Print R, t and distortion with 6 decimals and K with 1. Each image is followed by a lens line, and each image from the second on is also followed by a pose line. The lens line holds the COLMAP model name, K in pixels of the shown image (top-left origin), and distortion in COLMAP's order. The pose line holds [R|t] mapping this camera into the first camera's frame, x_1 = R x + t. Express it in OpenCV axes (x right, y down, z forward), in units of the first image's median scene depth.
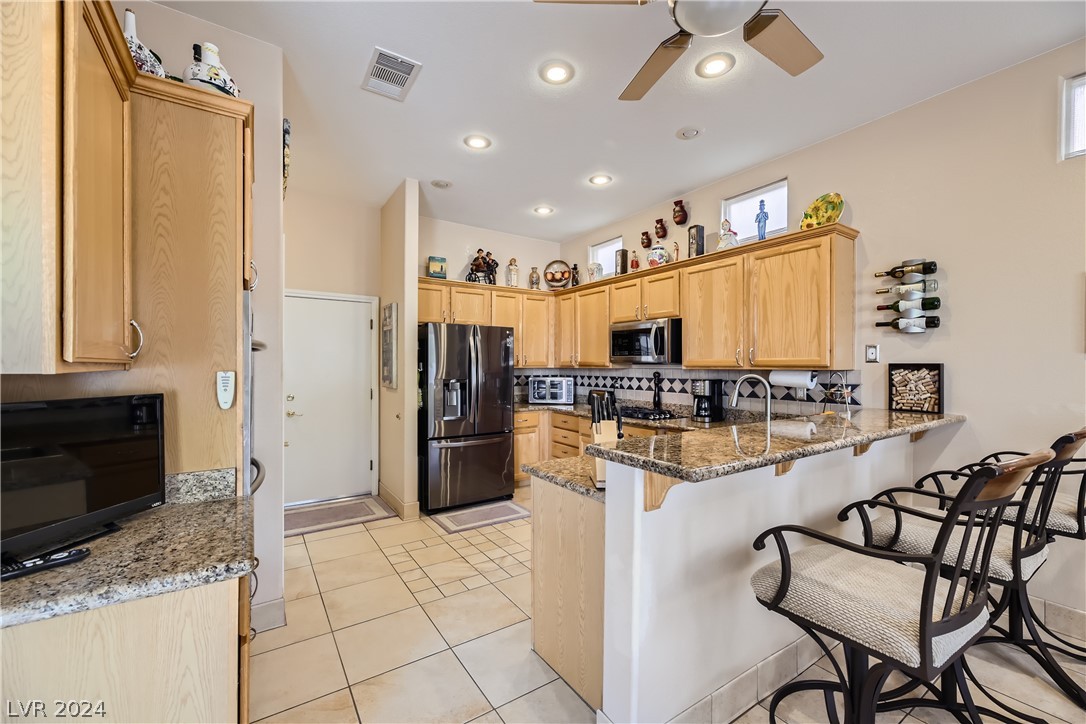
lens RADIAL K [[435.8, 0, 542.9], [0, 435.8, 367.2], [0, 0, 1]] dist [0.017914, -0.000020]
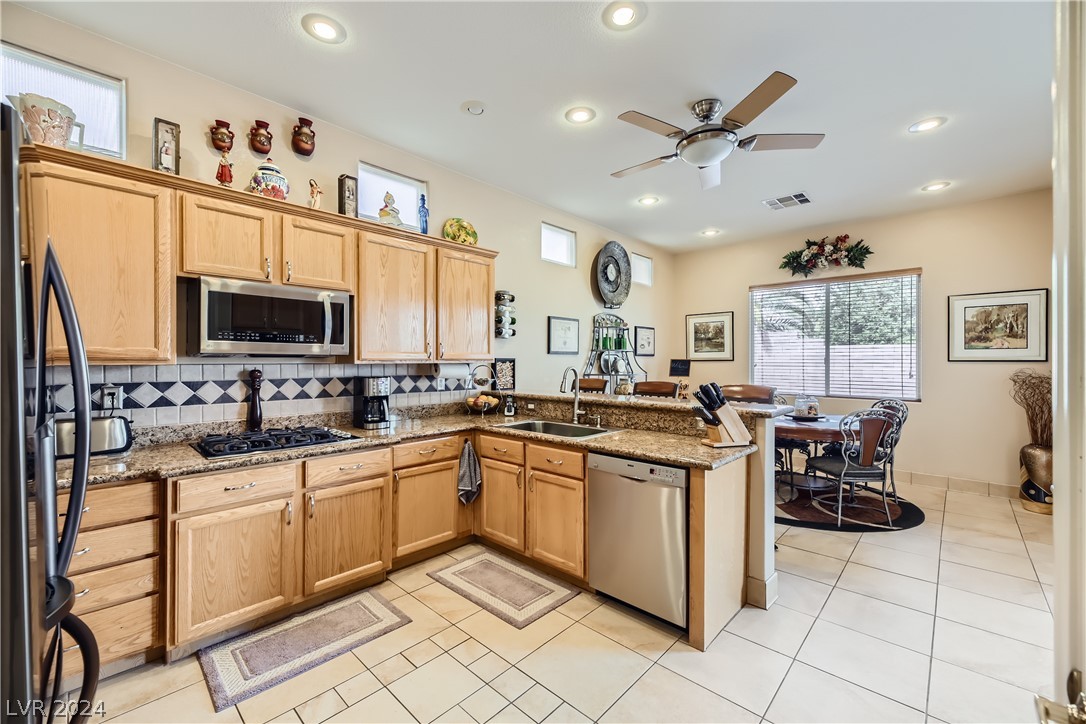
lens RADIAL K [[435.8, 0, 544.9], [0, 435.8, 360.5], [0, 0, 1]] dist [0.017914, -0.000020]
pose [[-0.216388, 0.001304, 0.976307, -0.433091], [0.003886, 0.999992, -0.000474, 0.000284], [-0.976300, 0.003691, -0.216391, 0.762275]]
